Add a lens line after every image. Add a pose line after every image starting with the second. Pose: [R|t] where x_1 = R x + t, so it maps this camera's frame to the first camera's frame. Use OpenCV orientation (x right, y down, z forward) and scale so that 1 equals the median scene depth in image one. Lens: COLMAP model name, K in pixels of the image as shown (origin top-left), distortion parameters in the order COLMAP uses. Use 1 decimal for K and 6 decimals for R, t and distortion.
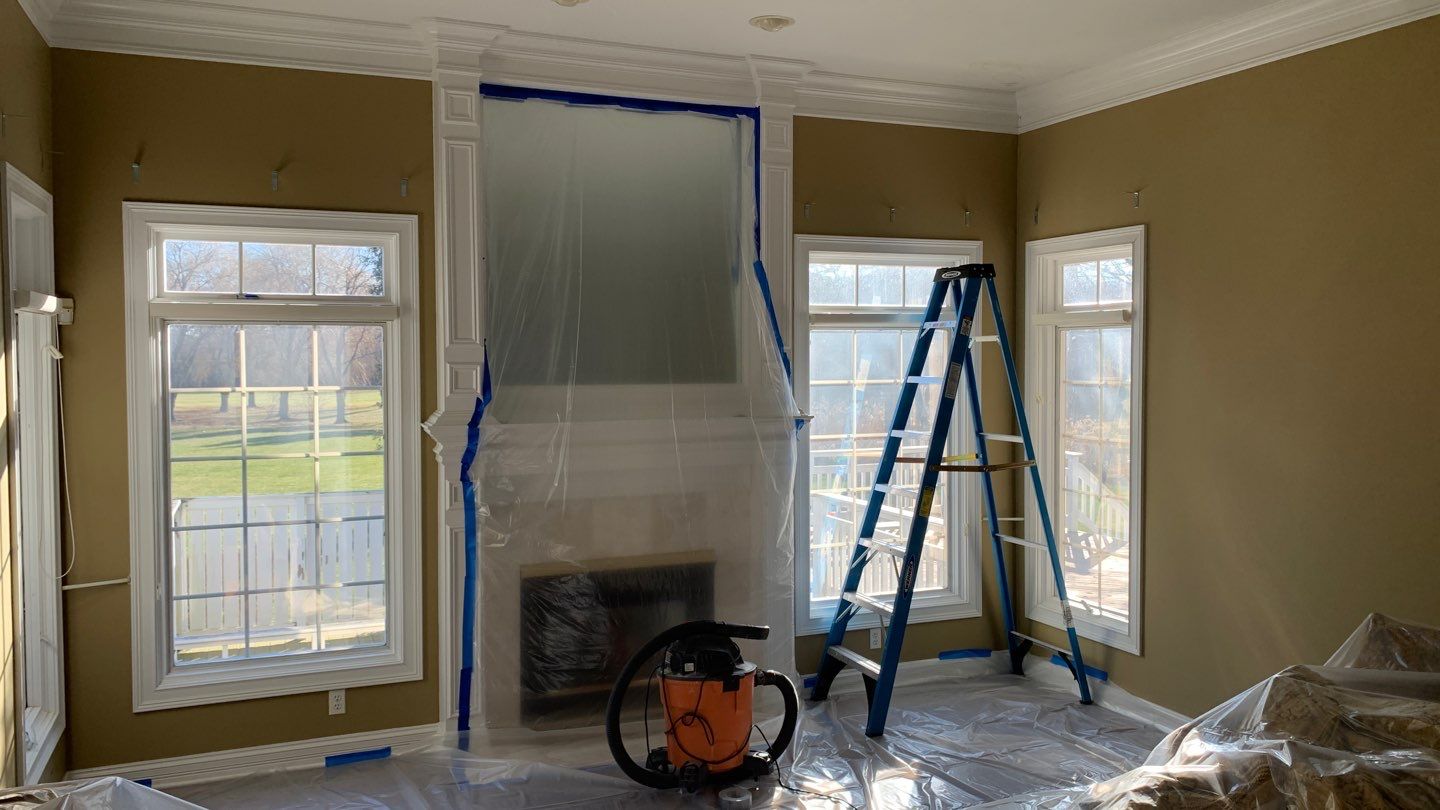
lens RADIAL K [[1091.3, 0, 749.5], [0, 1091.3, 372.7], [0, 0, 1]] dist [0.008128, -0.000310]
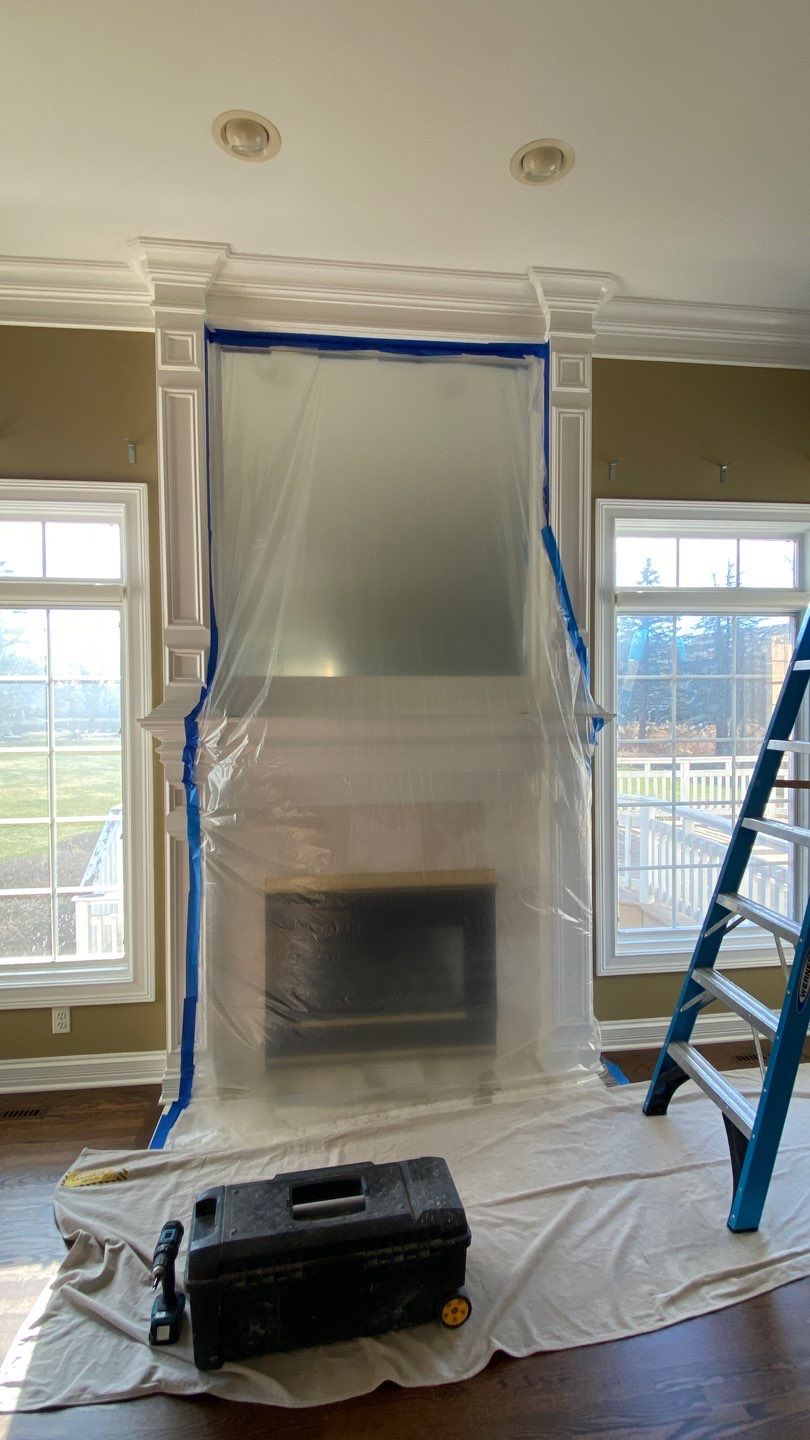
lens RADIAL K [[701.7, 0, 399.2], [0, 701.7, 713.0], [0, 0, 1]] dist [-0.000470, -0.000730]
pose [[0.958042, 0.004355, -0.286596, 0.055089], [-0.002642, 0.999976, 0.006364, 0.036026], [0.286617, -0.005340, 0.958030, 0.471467]]
